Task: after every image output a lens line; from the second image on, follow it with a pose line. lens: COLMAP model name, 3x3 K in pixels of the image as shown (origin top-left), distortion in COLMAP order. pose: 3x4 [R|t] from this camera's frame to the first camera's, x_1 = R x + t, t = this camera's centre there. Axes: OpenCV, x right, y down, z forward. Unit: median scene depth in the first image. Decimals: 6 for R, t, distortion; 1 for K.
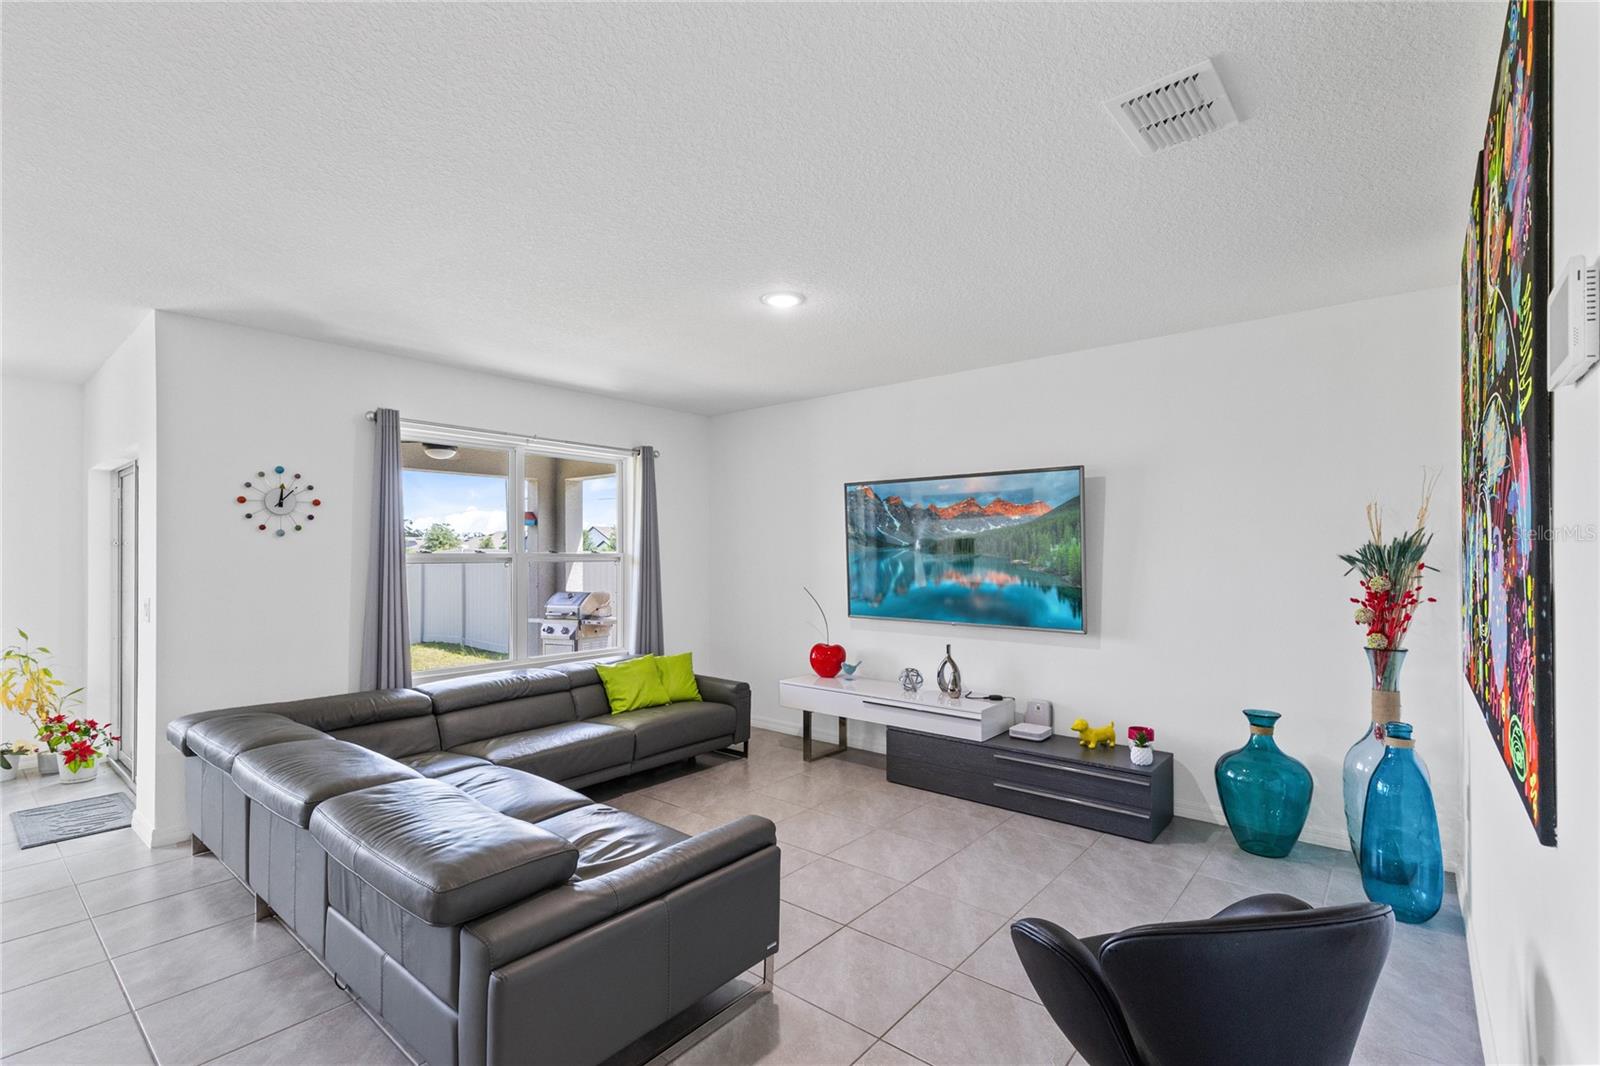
lens RADIAL K [[725.0, 0, 803.3], [0, 725.0, 548.3], [0, 0, 1]] dist [0.010699, -0.003028]
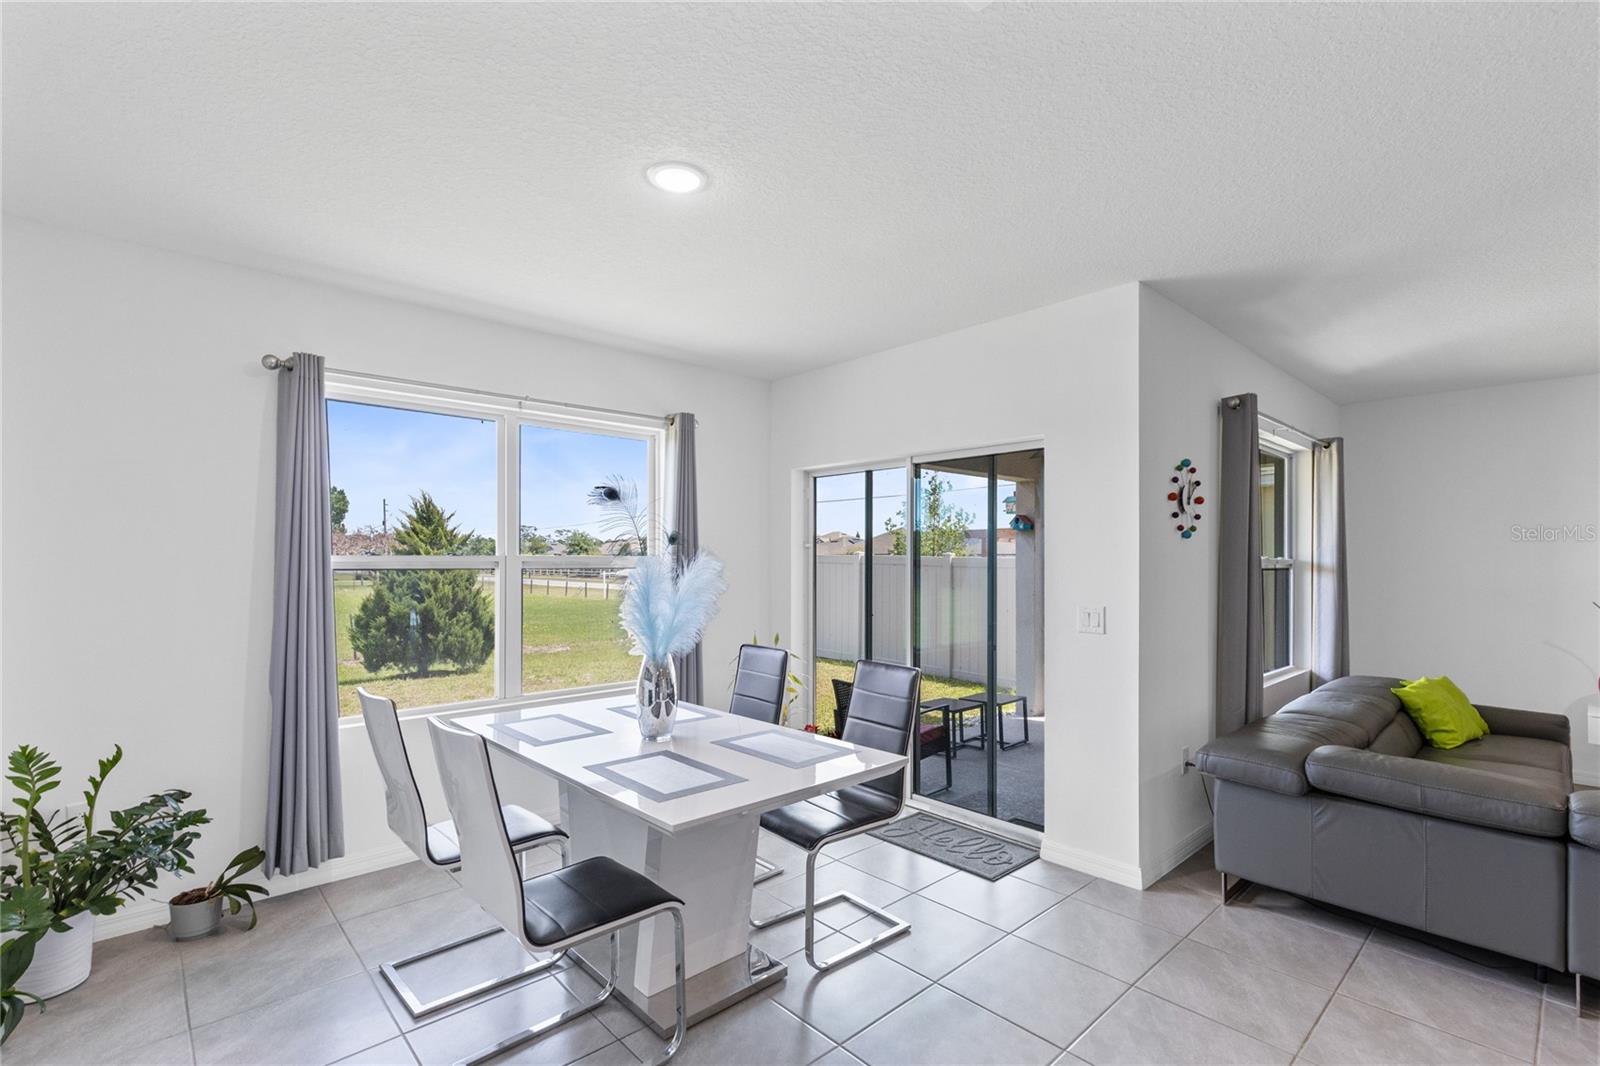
lens RADIAL K [[725.0, 0, 810.3], [0, 725.0, 553.4], [0, 0, 1]] dist [0.010699, -0.003028]
pose [[0.992509, 0.006011, -0.122024, -0.920058], [-0.006298, 0.999978, -0.001969, 0.006164], [0.122010, 0.002723, 0.992525, 0.058519]]
